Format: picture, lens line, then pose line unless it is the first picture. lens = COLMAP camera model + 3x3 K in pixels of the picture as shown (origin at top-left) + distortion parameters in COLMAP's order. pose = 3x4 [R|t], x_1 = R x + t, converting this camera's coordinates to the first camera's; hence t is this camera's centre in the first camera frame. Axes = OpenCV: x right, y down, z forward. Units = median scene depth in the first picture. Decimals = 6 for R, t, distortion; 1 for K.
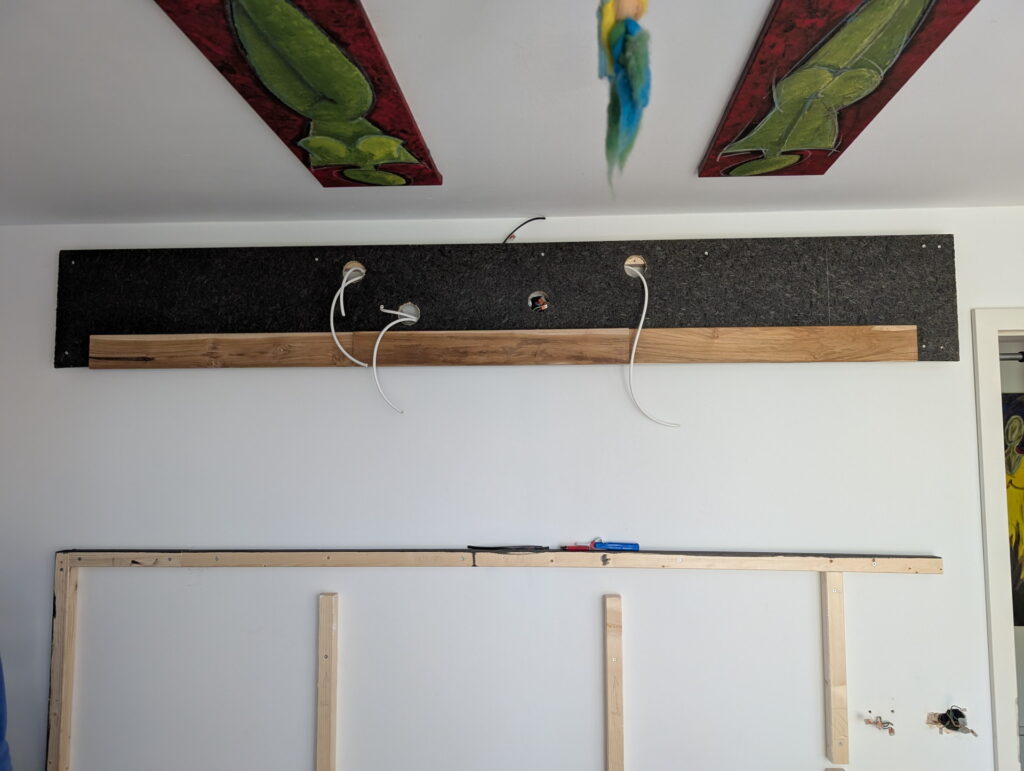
lens RADIAL K [[744.0, 0, 512.4], [0, 744.0, 387.7], [0, 0, 1]] dist [0.021720, -0.012552]
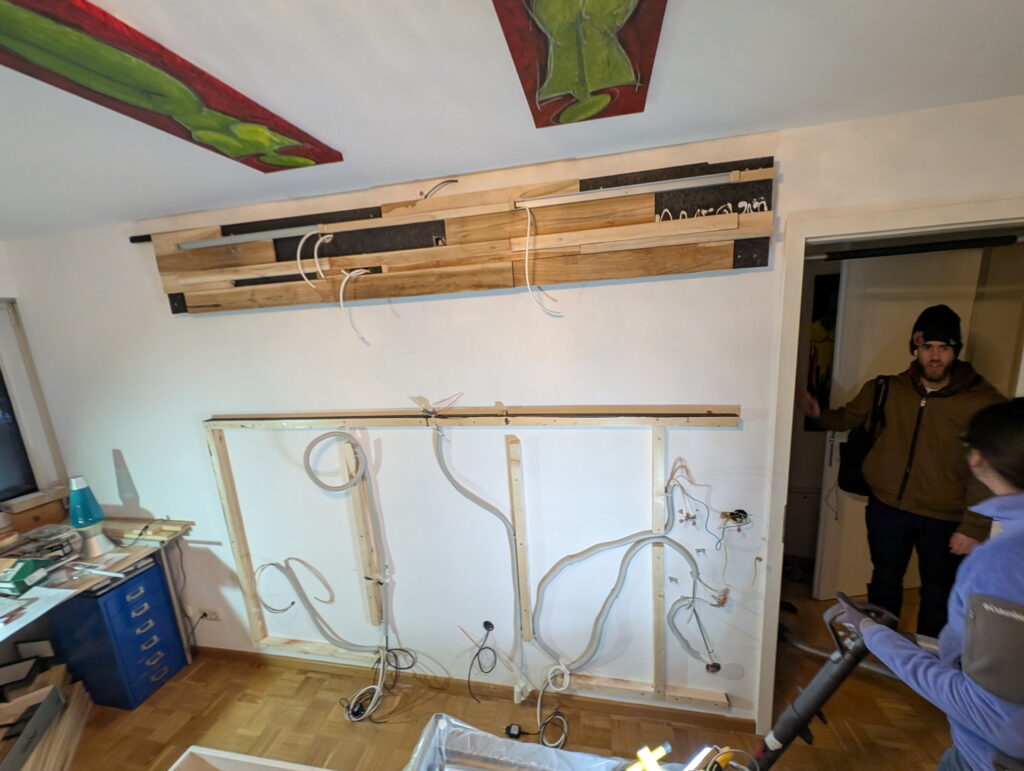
lens RADIAL K [[393.3, 0, 514.3], [0, 393.3, 386.5], [0, 0, 1]] dist [0.003651, -0.000140]
pose [[0.989369, -0.040159, -0.139773, 0.261741], [0.076257, 0.961646, 0.263480, -0.049521], [0.123831, -0.271338, 0.954485, 0.259500]]
